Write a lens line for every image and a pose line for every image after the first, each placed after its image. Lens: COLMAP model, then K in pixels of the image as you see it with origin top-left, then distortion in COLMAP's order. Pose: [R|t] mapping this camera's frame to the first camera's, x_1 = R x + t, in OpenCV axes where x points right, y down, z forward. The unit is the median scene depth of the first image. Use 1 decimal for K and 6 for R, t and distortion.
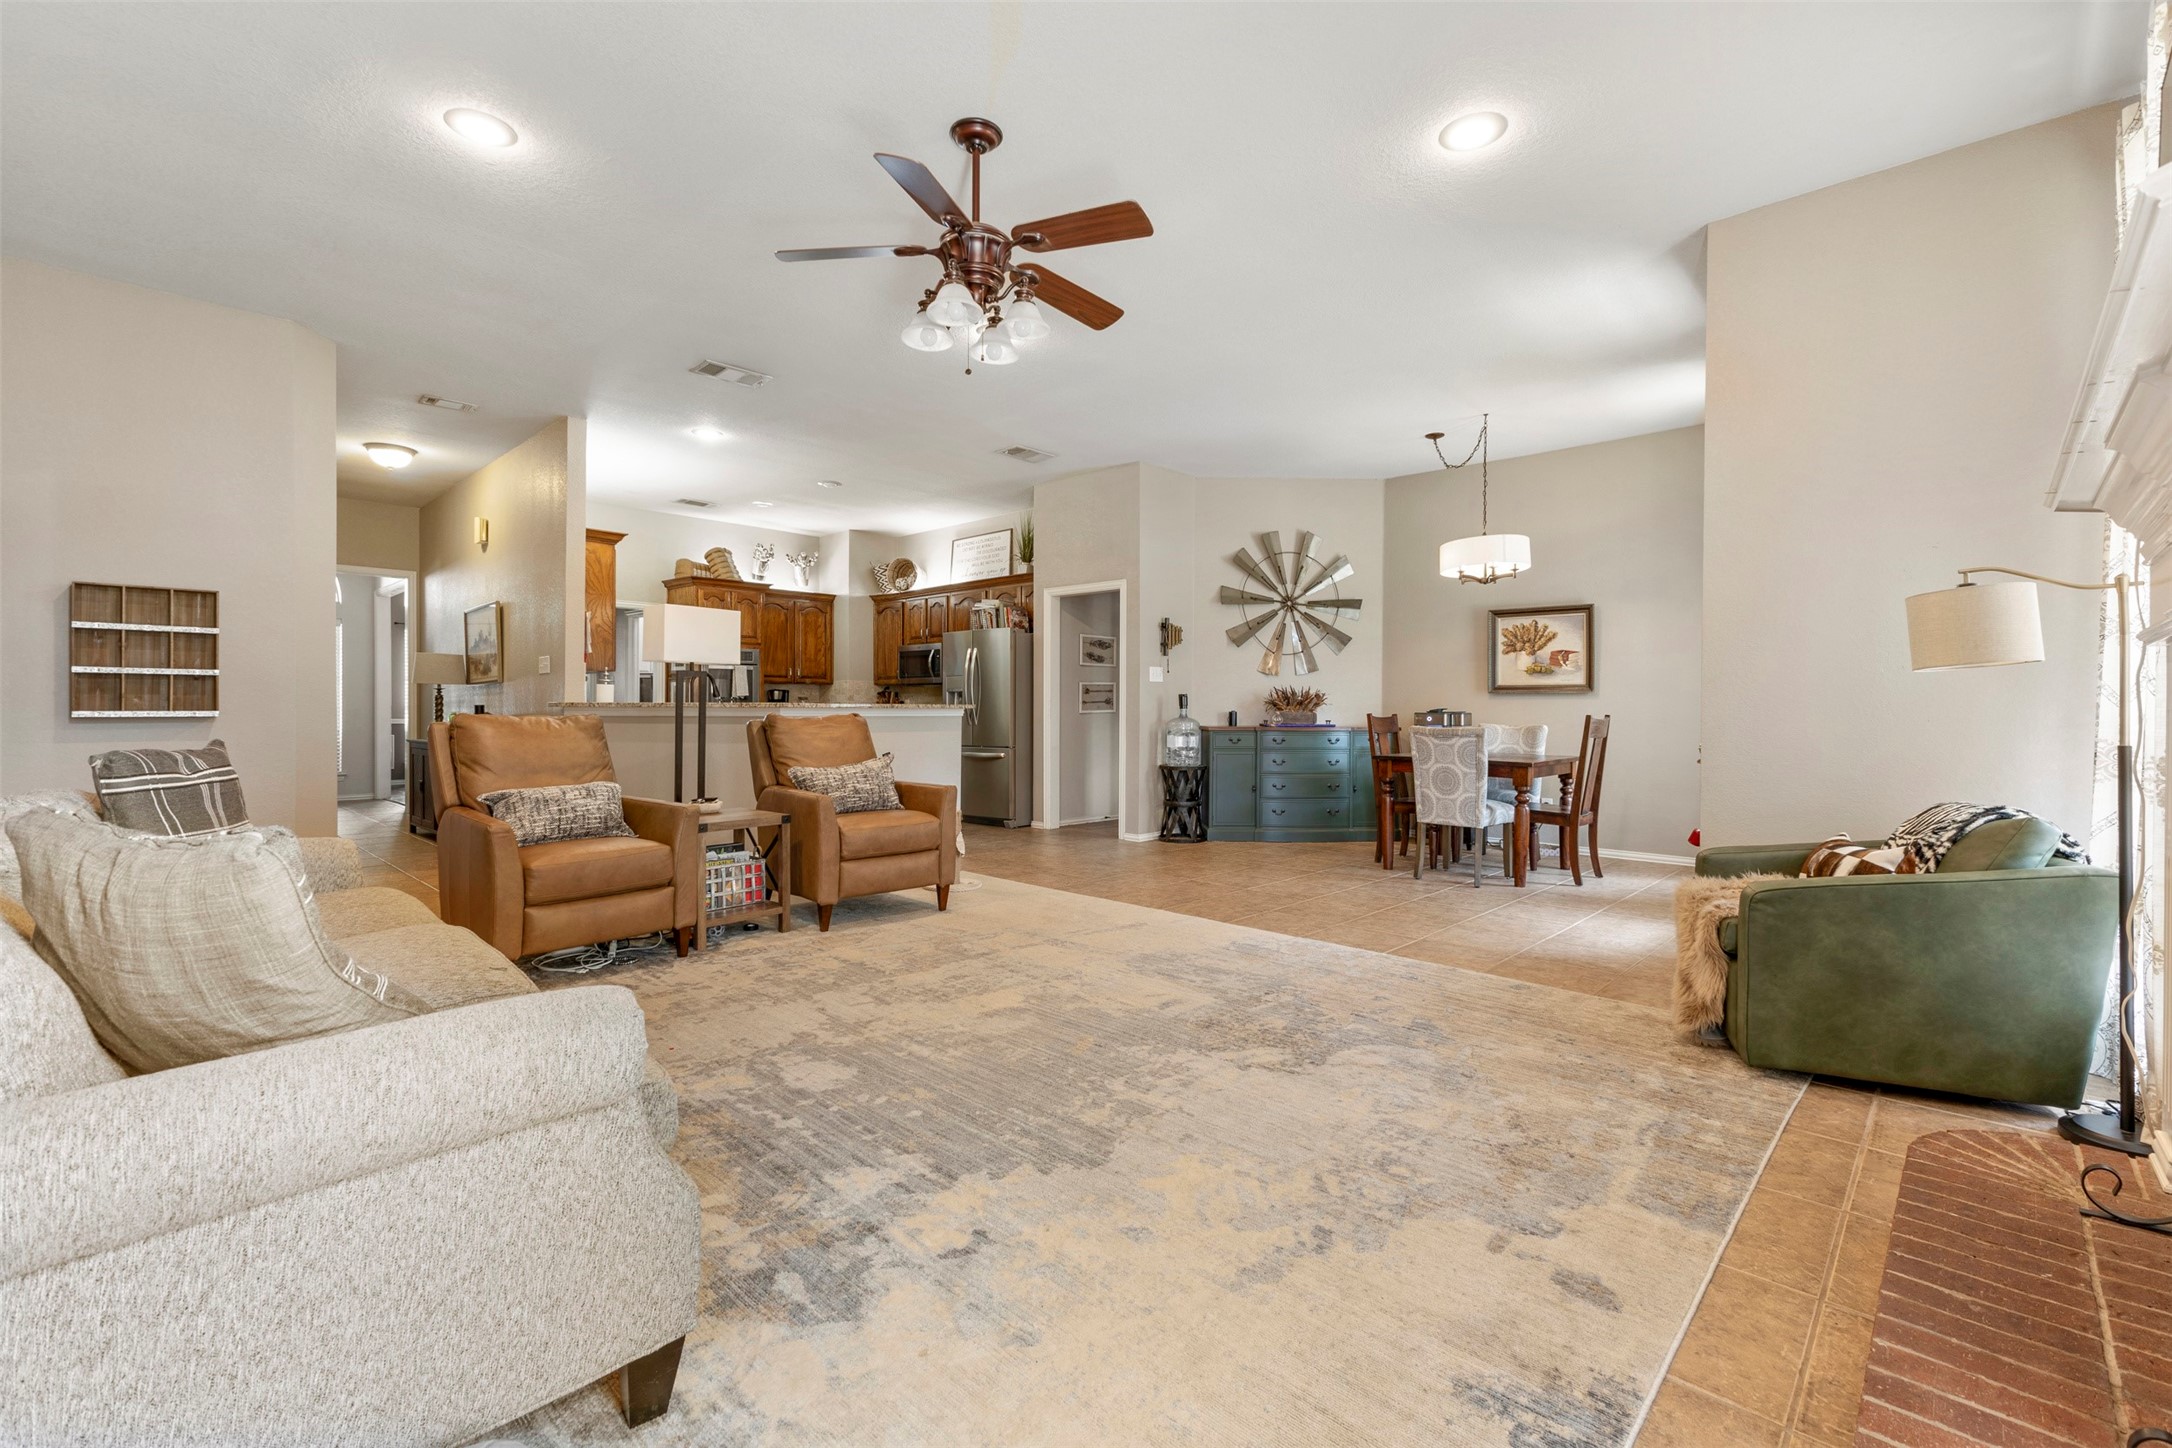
lens RADIAL K [[939.0, 0, 1084.6], [0, 939.0, 708.4], [0, 0, 1]] dist [0.007552, -0.000964]
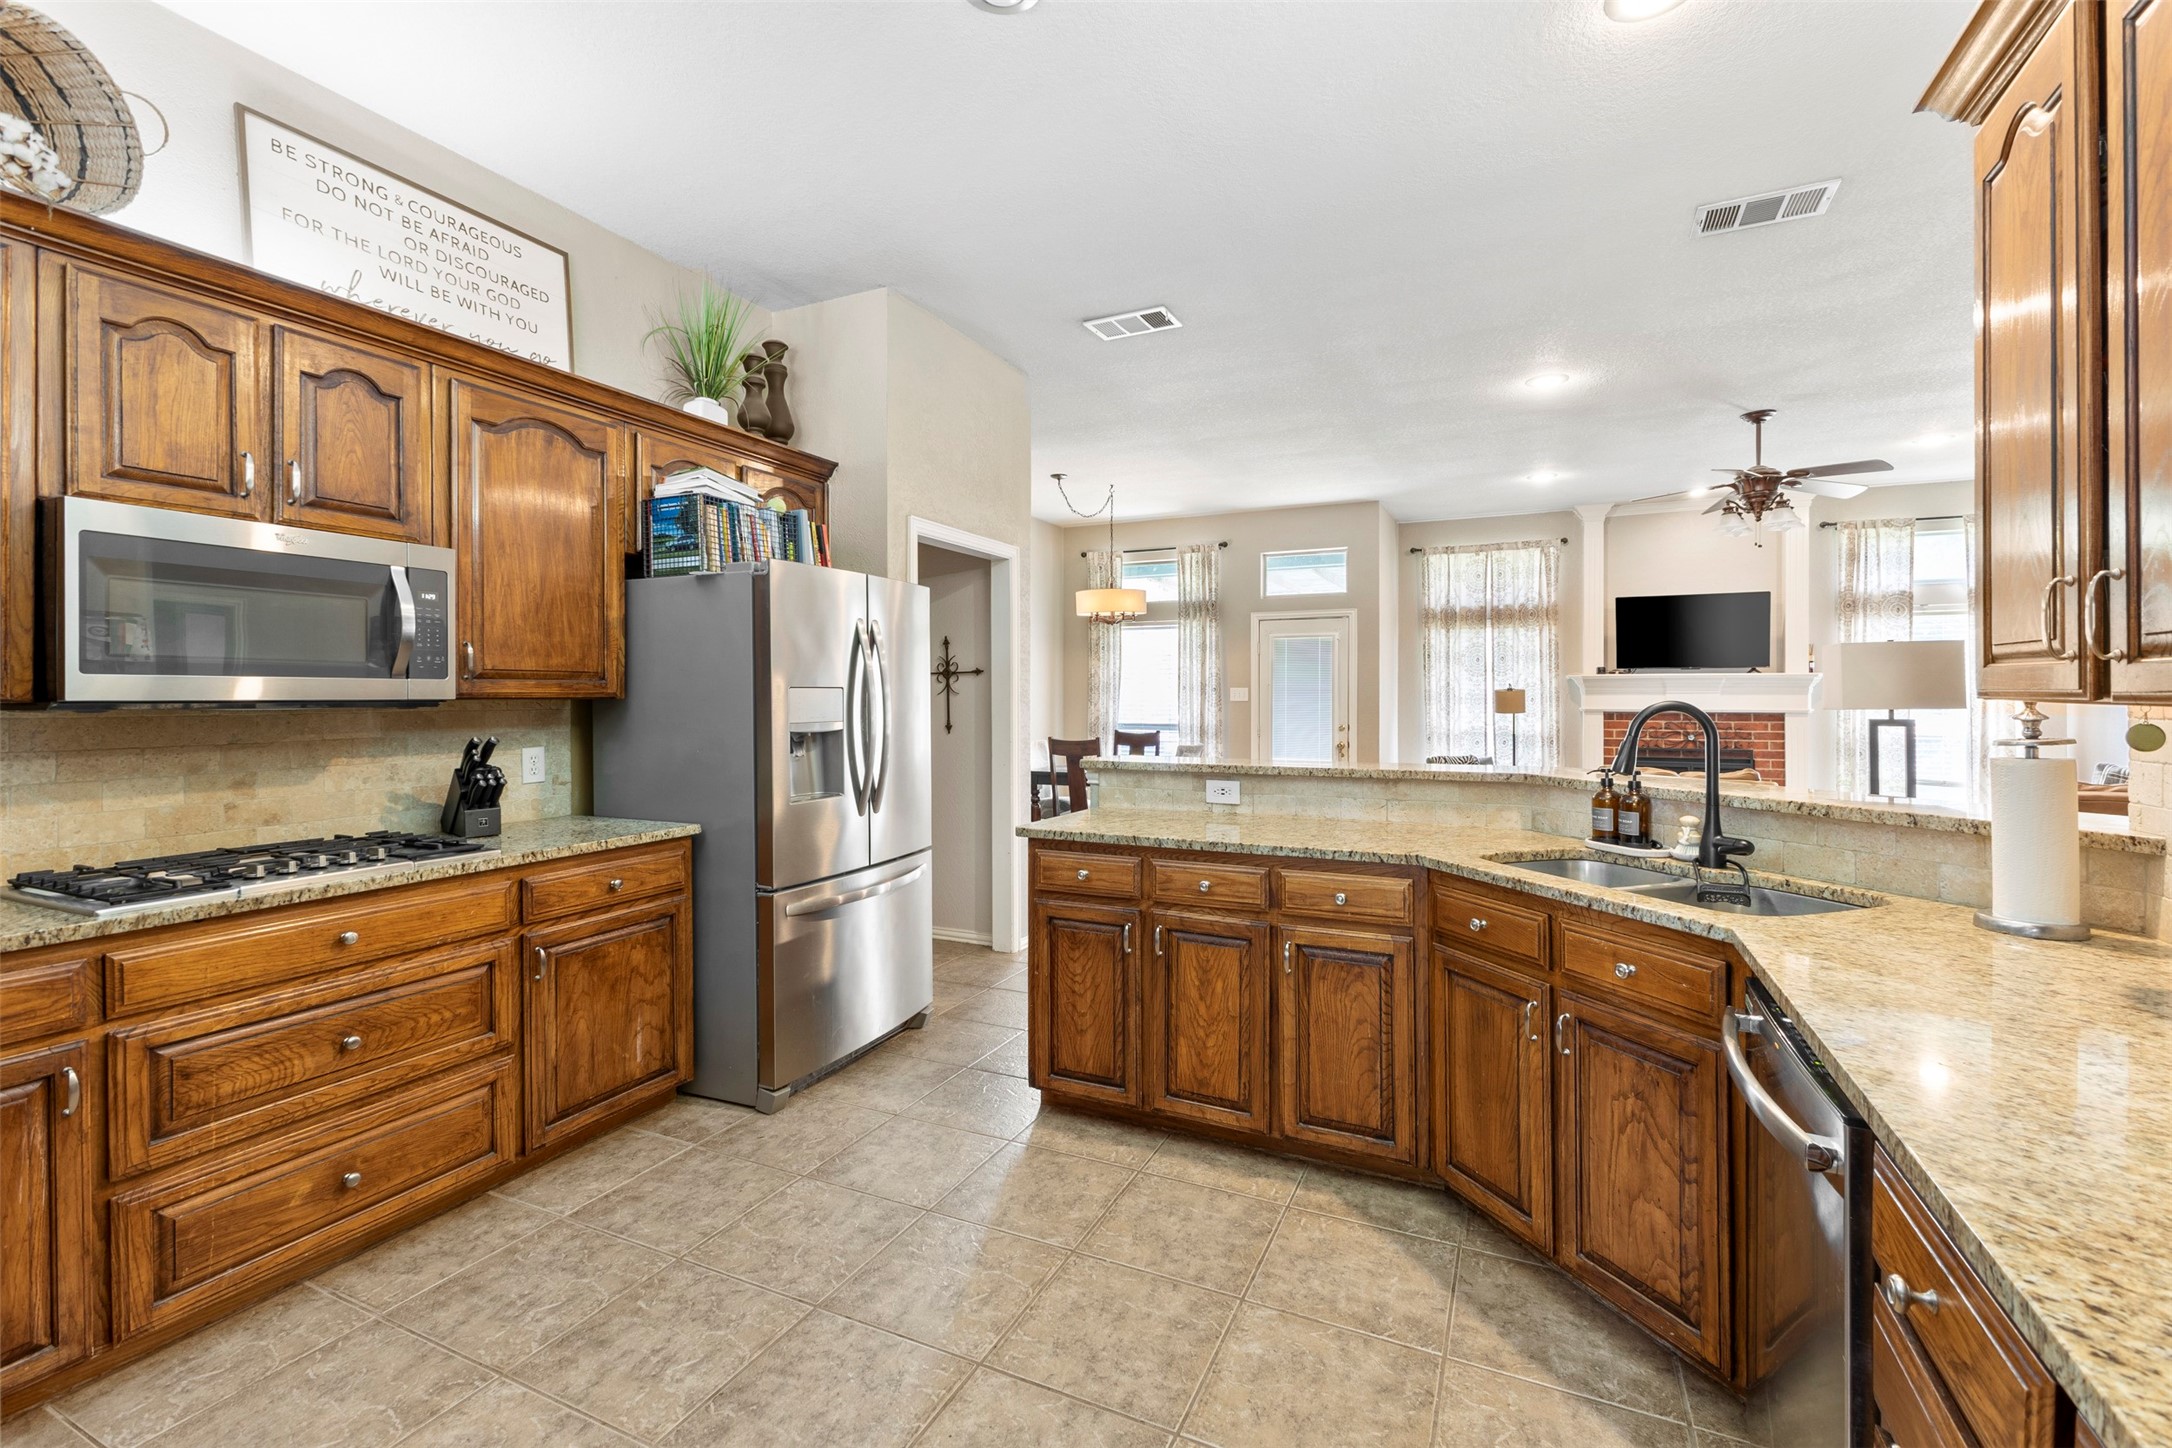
lens RADIAL K [[939.0, 0, 1094.3], [0, 939.0, 694.3], [0, 0, 1]] dist [0.007552, -0.000964]
pose [[-0.323246, -0.003052, 0.946310, -0.630651], [-0.001326, 0.999995, 0.002773, -0.041767], [-0.946314, -0.000359, -0.323248, 1.254669]]
